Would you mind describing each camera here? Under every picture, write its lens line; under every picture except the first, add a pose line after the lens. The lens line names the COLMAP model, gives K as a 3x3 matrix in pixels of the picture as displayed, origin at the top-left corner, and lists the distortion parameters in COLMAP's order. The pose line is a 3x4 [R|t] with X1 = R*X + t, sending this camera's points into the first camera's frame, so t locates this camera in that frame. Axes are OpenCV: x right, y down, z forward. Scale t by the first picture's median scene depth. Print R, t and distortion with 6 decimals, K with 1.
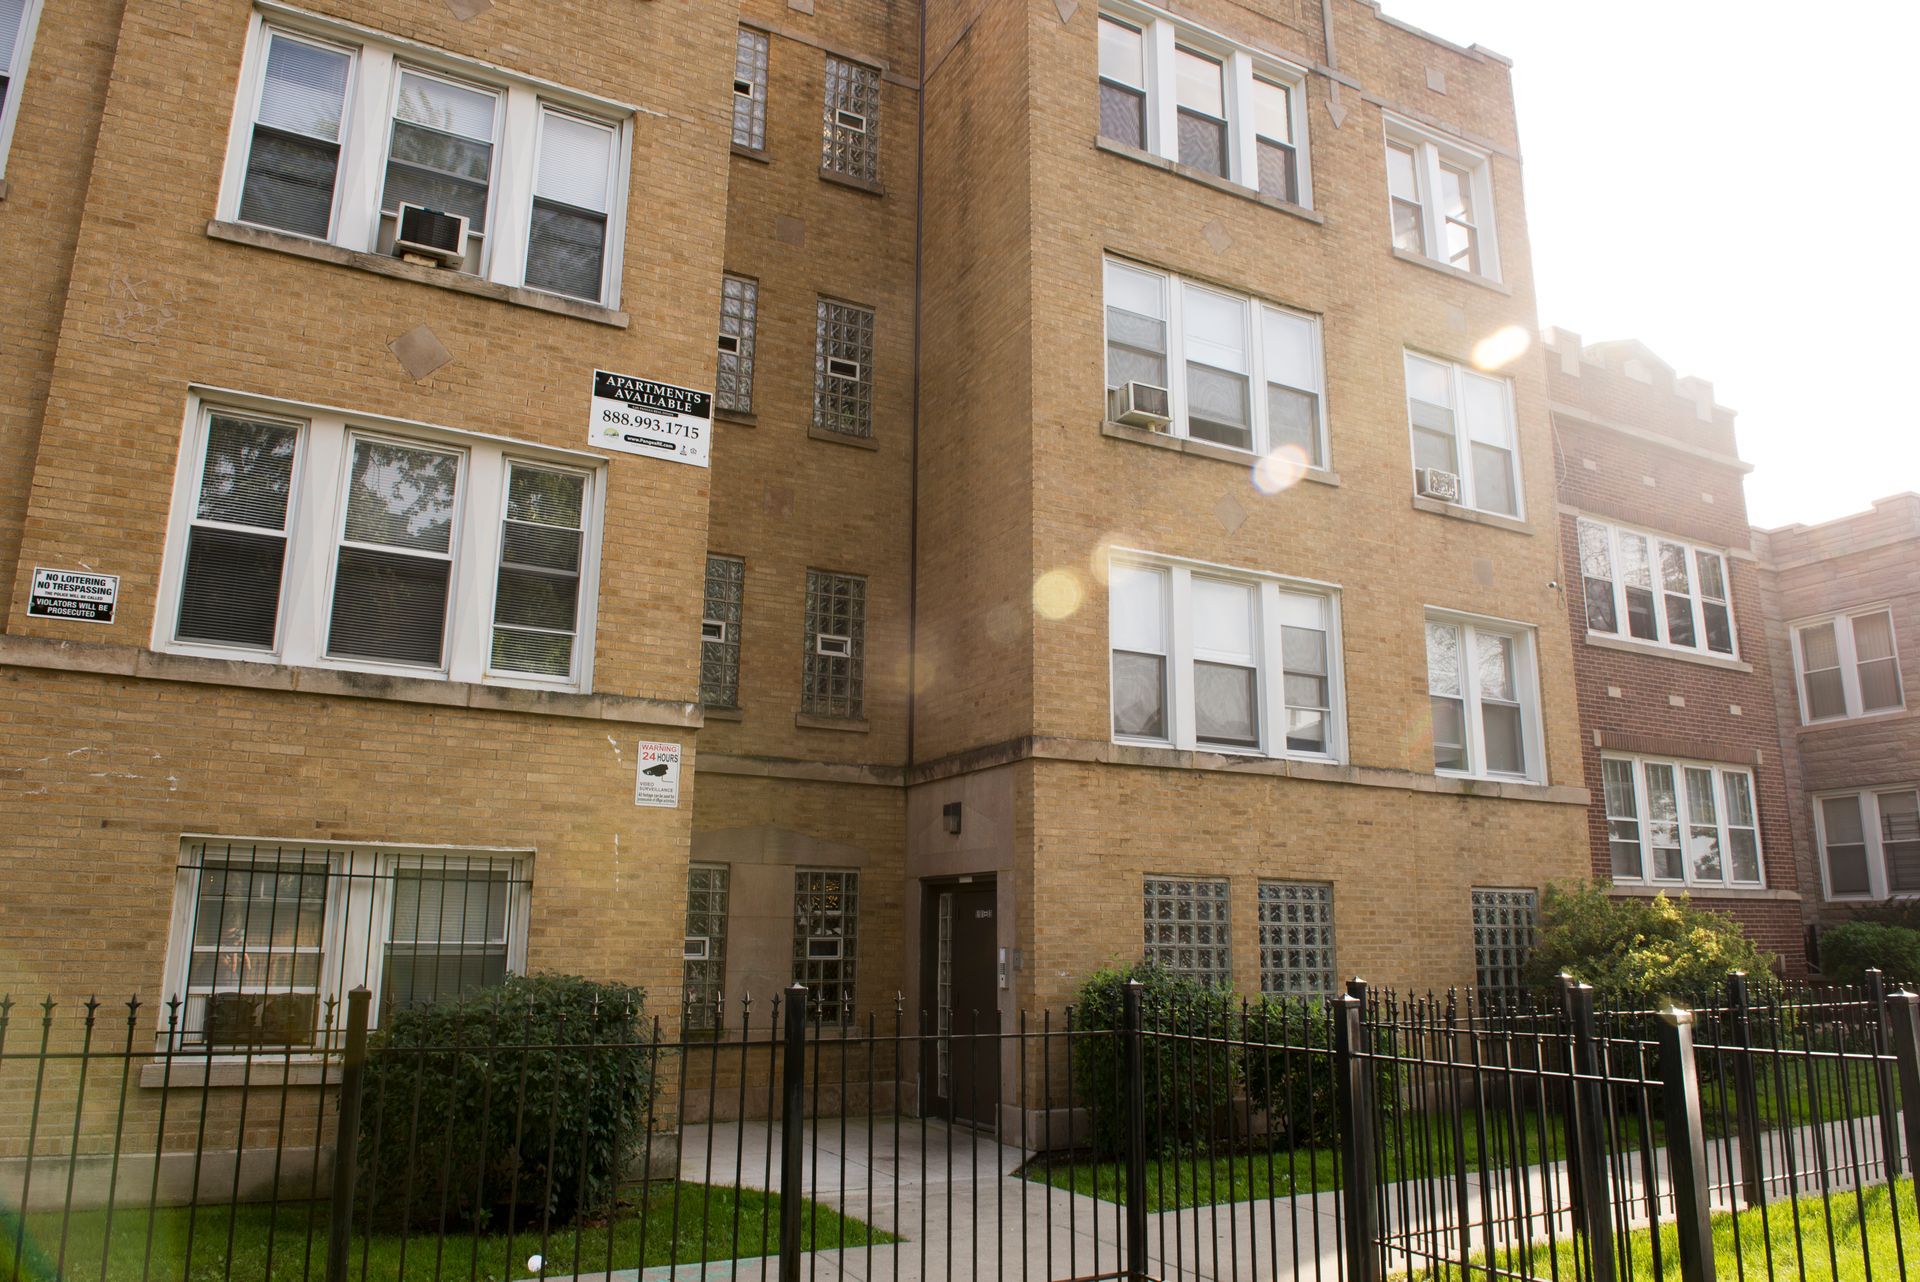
lens RADIAL K [[1312.4, 0, 964.4], [0, 1312.4, 647.7], [0, 0, 1]] dist [-0.043944, -0.009701]
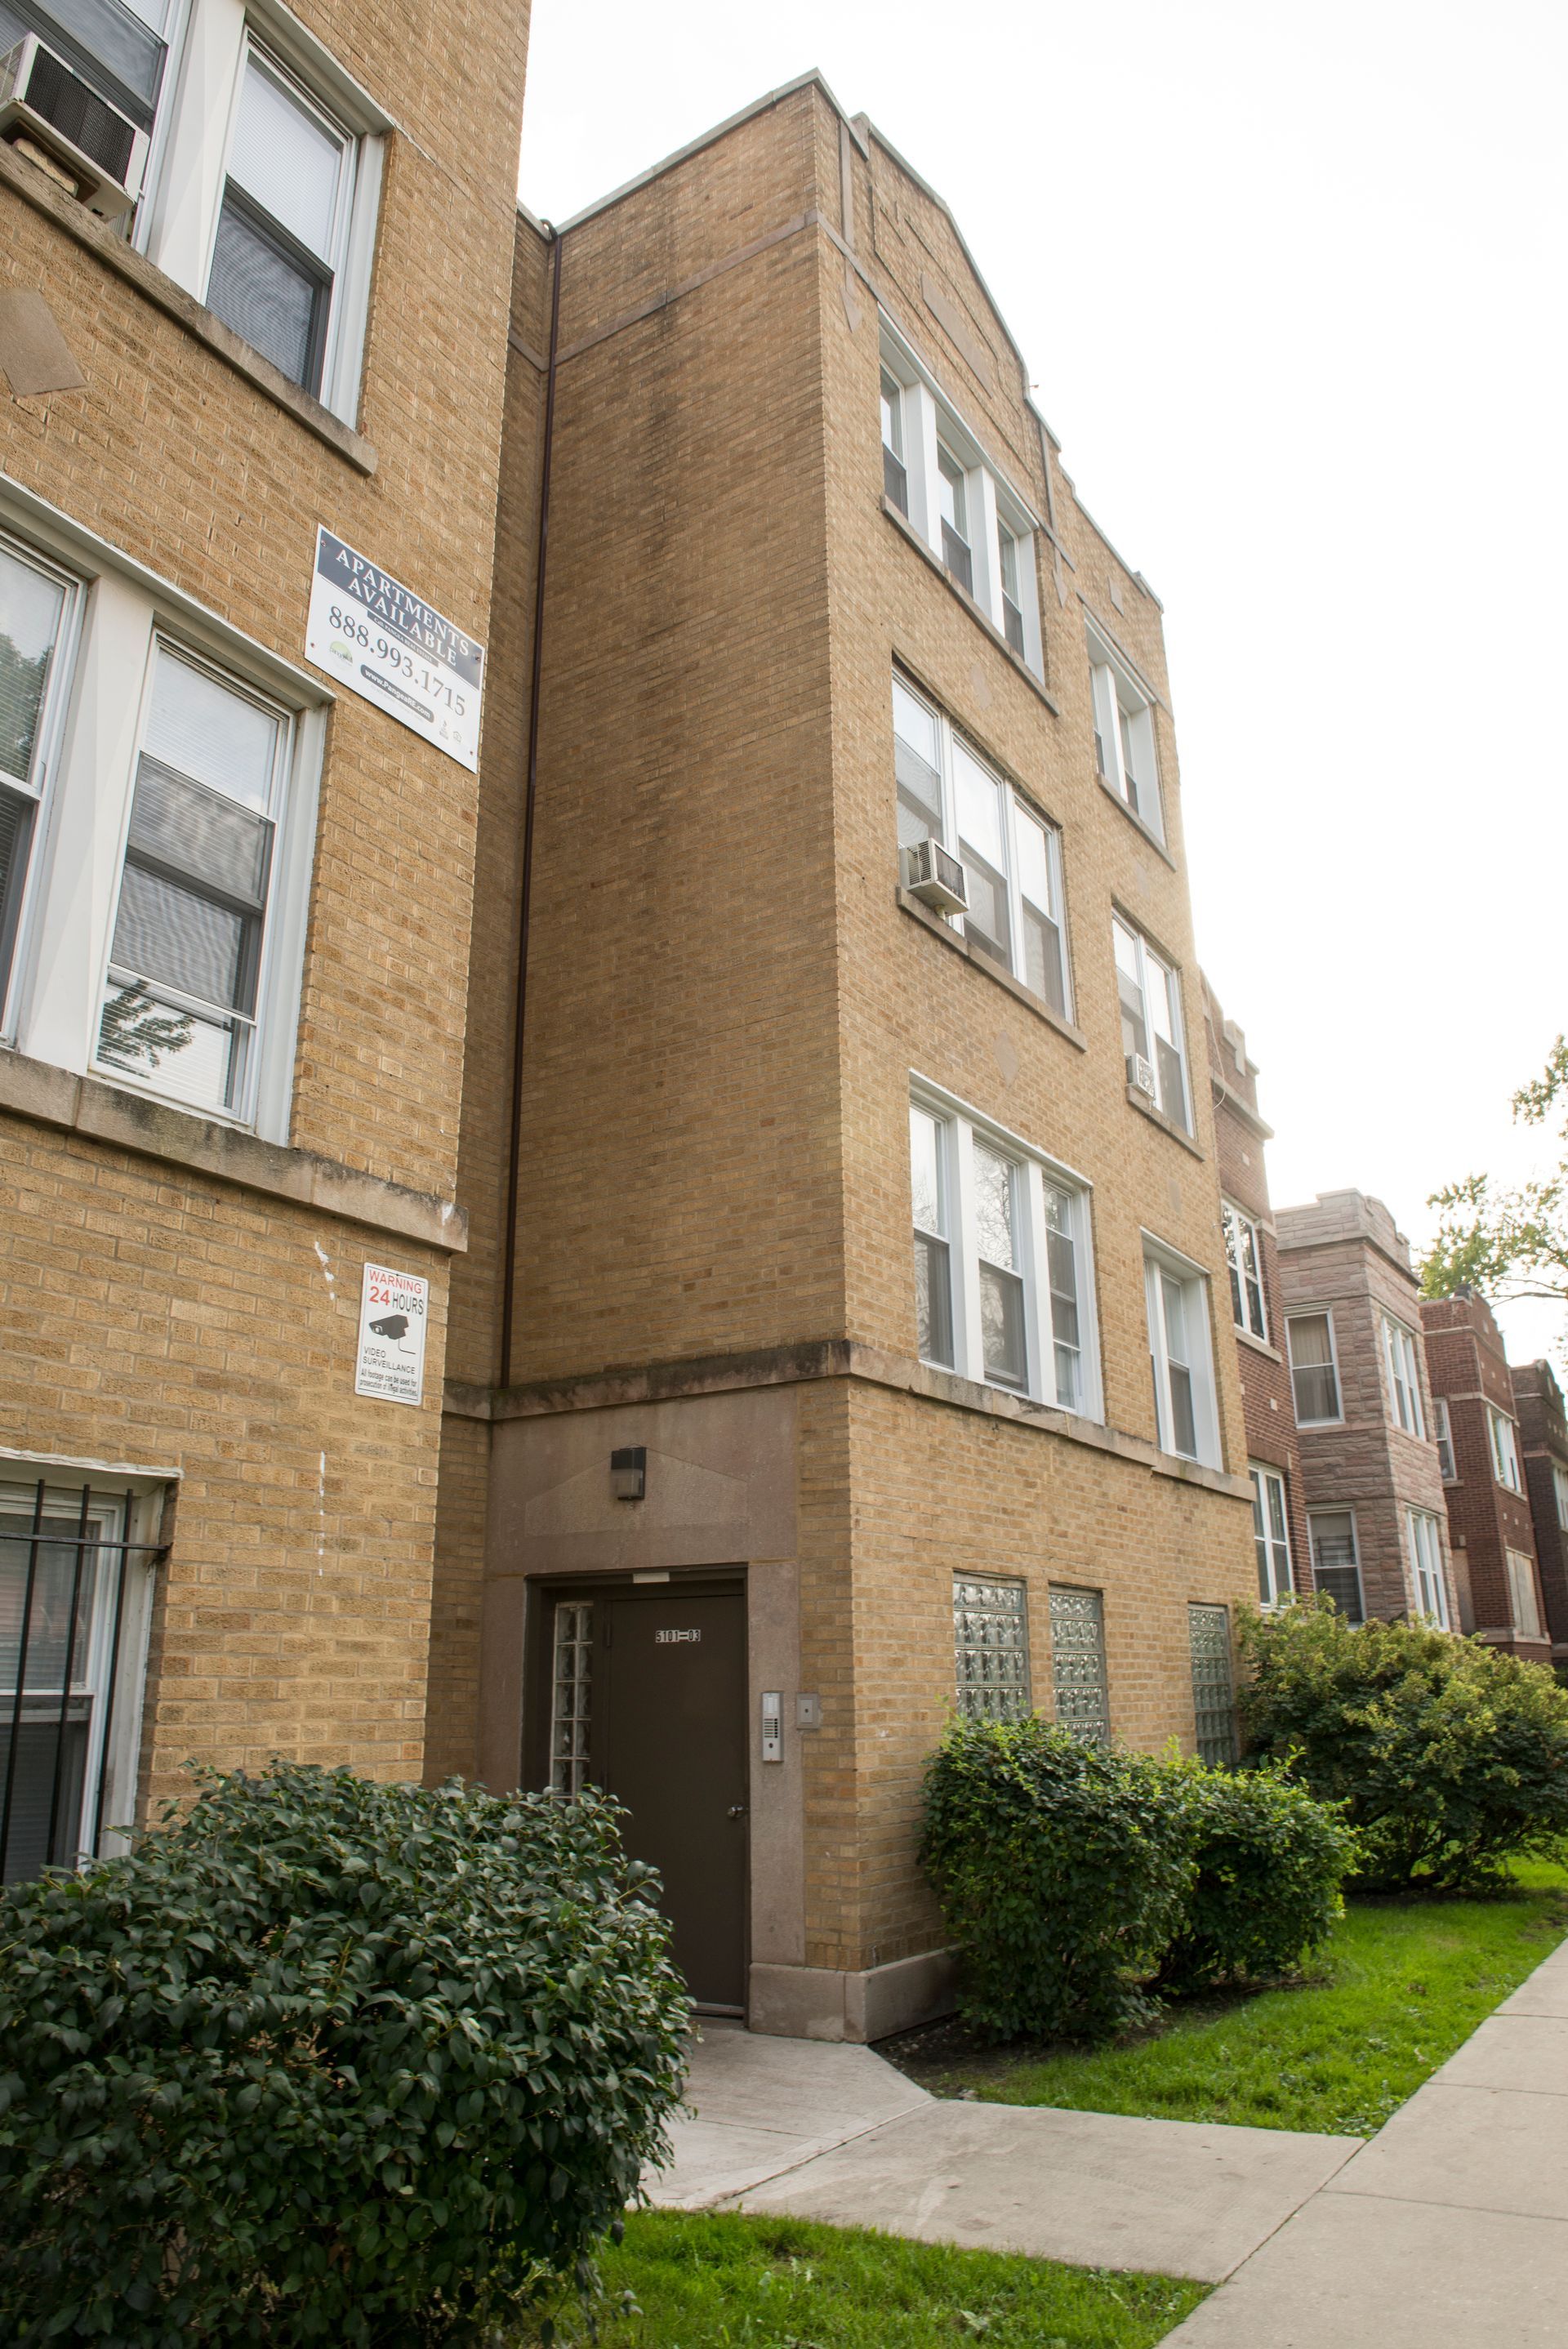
lens RADIAL K [[1601.6, 0, 787.1], [0, 1601.6, 1172.7], [0, 0, 1]] dist [-0.048529, -0.005483]
pose [[0.871576, 0.135752, 0.471090, -0.329287], [-0.090425, 0.988927, -0.117676, 0.078400], [-0.481848, 0.059966, 0.874200, 0.340336]]
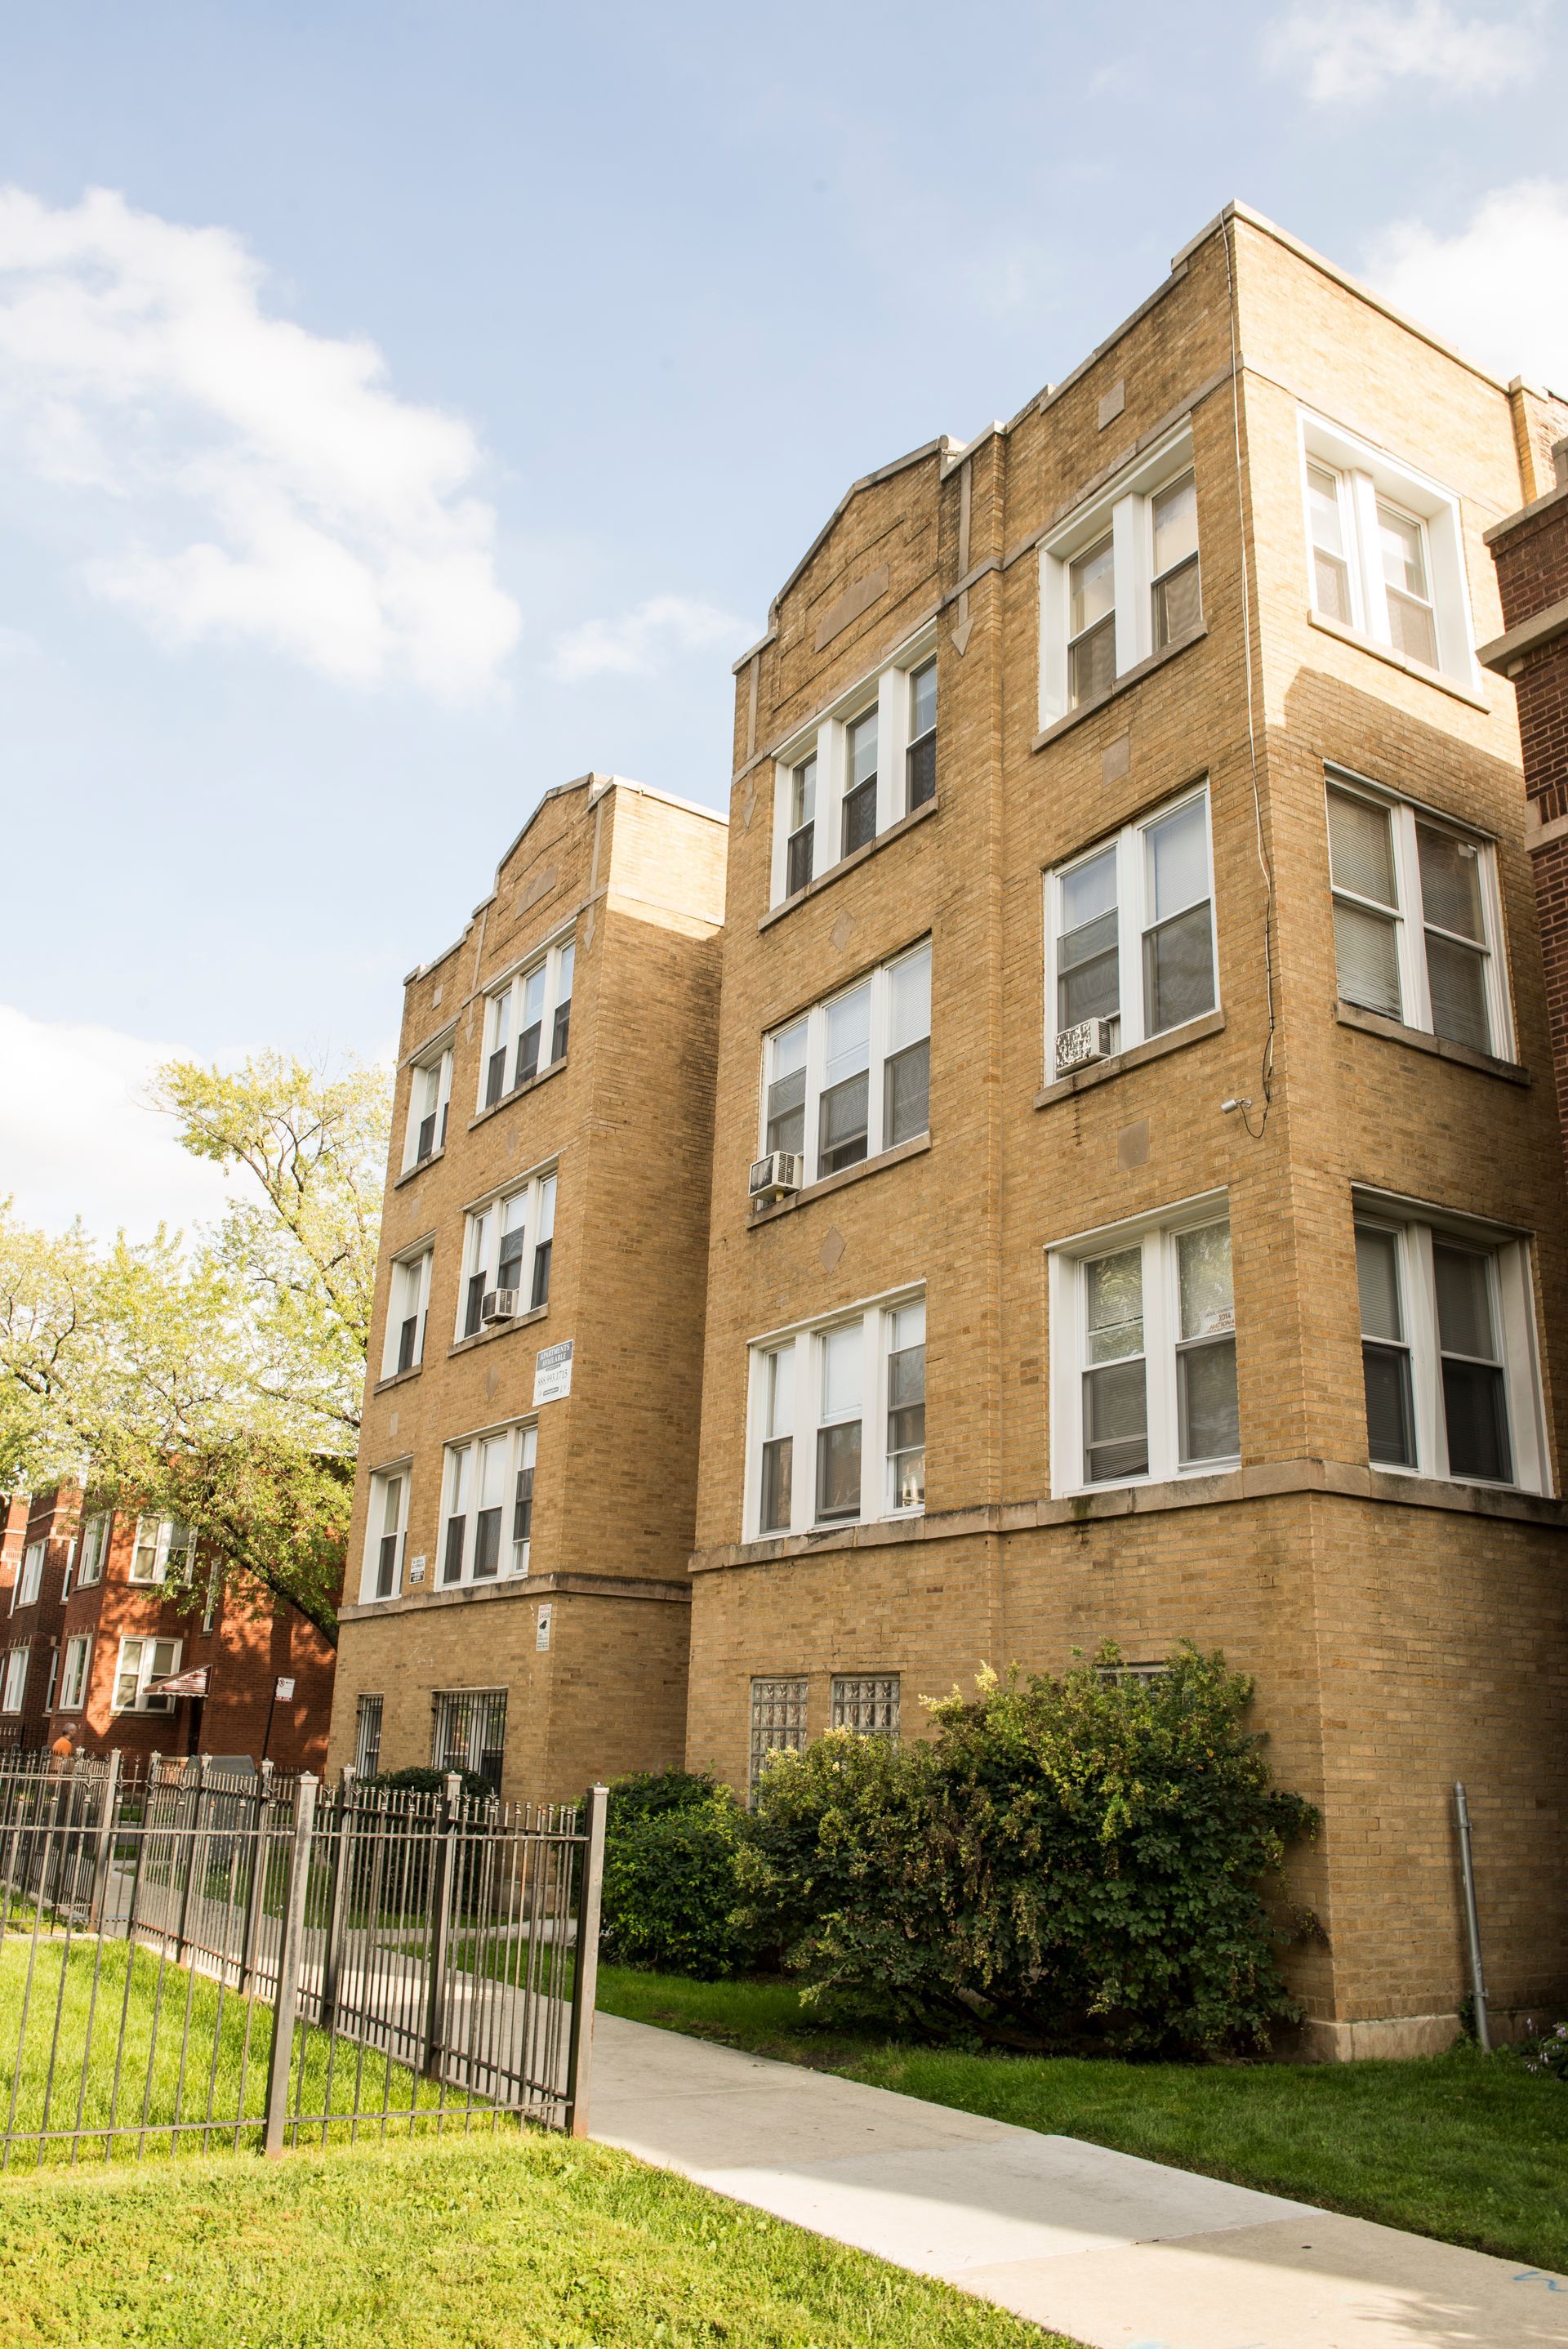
lens RADIAL K [[1822.1, 0, 784.0], [0, 1822.1, 1174.5], [0, 0, 1]] dist [-0.021165, -0.010555]
pose [[0.060596, -0.312808, -0.947882, 1.518442], [0.188432, 0.936137, -0.296886, 0.227525], [0.980215, -0.160621, 0.115669, 0.925314]]
